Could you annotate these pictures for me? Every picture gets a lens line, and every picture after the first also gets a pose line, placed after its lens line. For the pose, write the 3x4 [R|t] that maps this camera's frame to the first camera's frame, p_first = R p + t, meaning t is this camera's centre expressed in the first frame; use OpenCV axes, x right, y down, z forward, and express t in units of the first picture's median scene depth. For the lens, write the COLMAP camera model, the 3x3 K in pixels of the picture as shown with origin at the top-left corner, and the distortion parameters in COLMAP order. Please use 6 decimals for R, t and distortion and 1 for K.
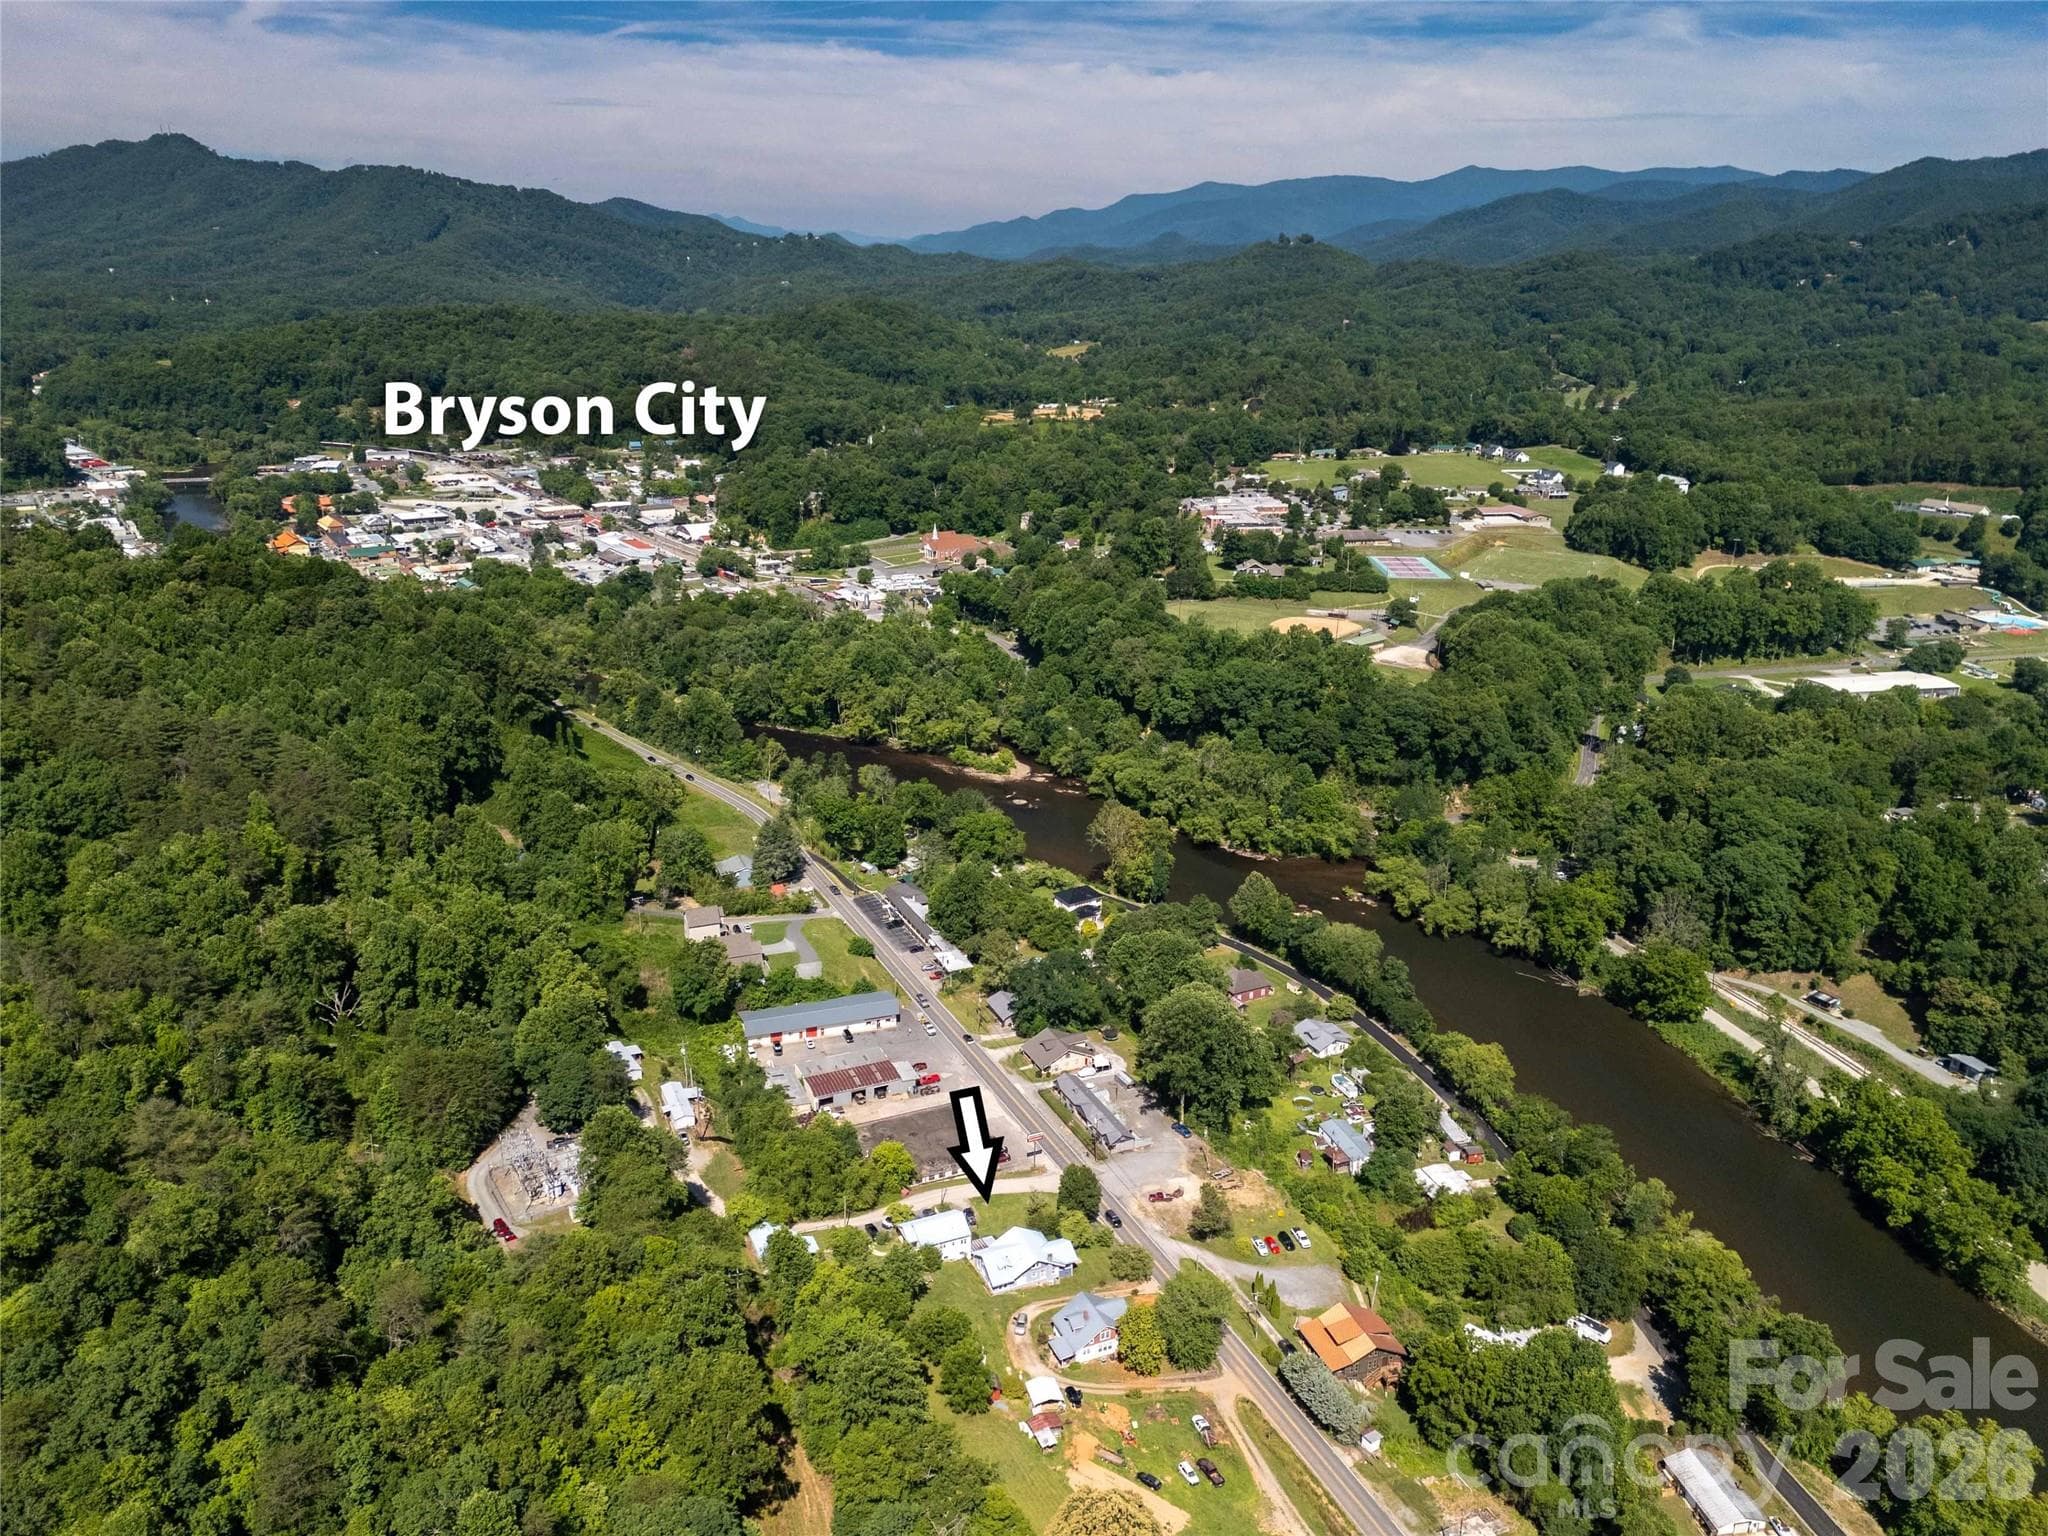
lens RADIAL K [[1444.9, 0, 1024.0], [0, 1444.9, 768.0], [0, 0, 1]] dist [0.075821, -0.080198]
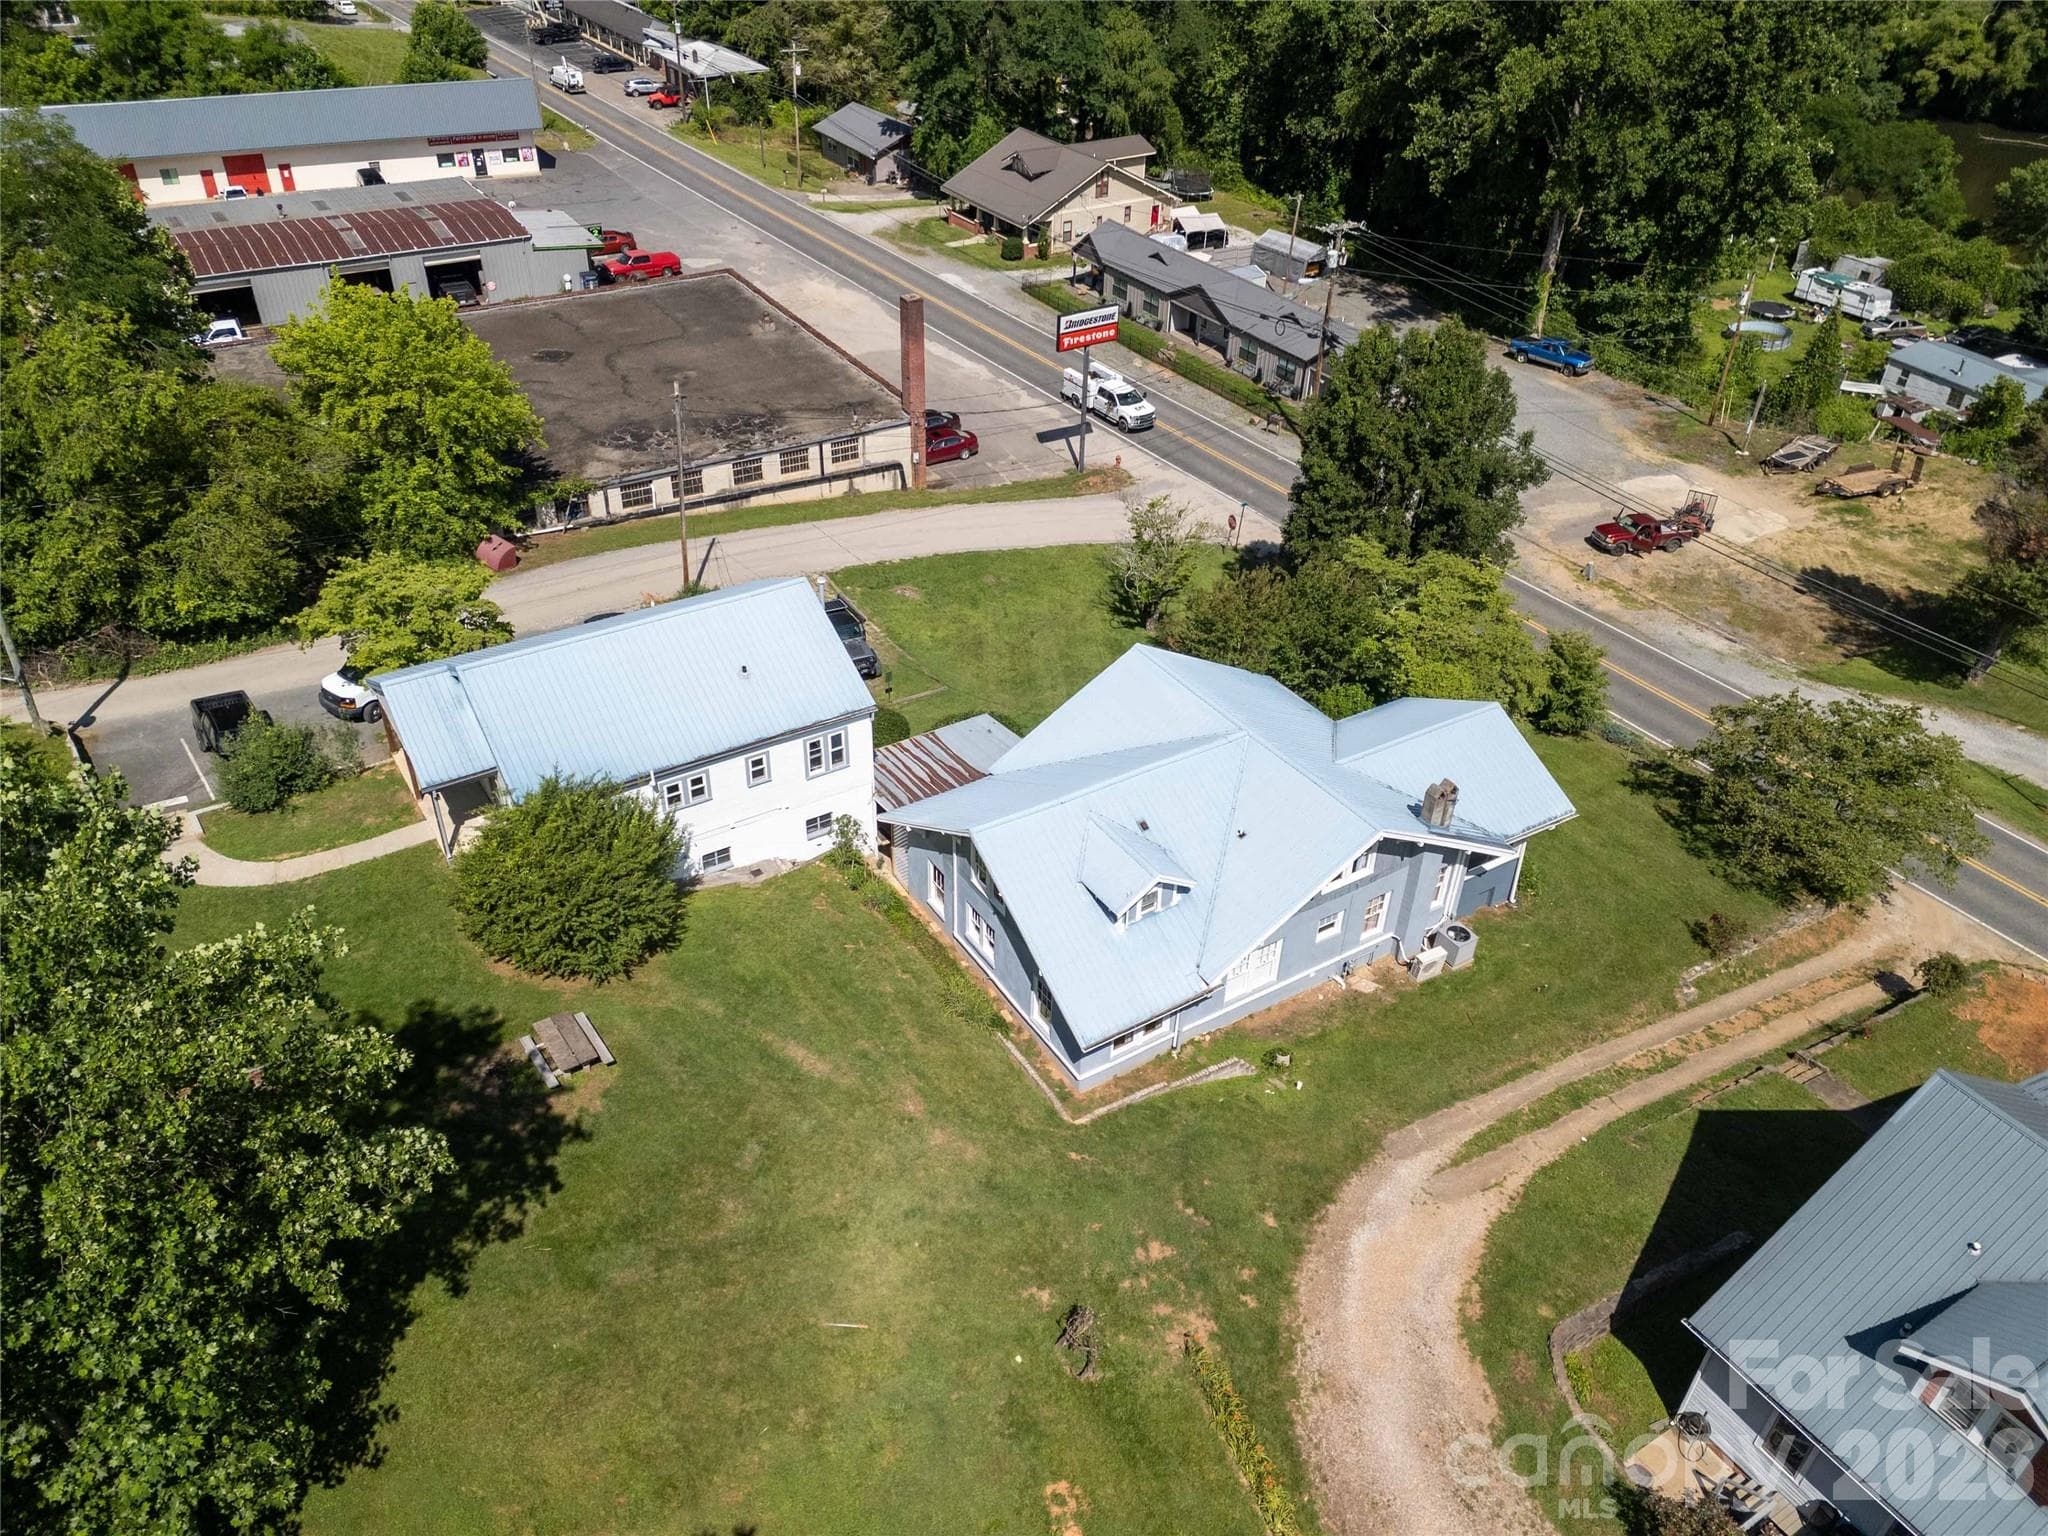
lens RADIAL K [[1444.9, 0, 1024.0], [0, 1444.9, 768.0], [0, 0, 1]] dist [0.075821, -0.080198]
pose [[0.990478, -0.066723, 0.120426, -0.036822], [0.028390, 0.954900, 0.295567, 0.264688], [-0.134716, -0.289334, 0.947701, 0.799054]]
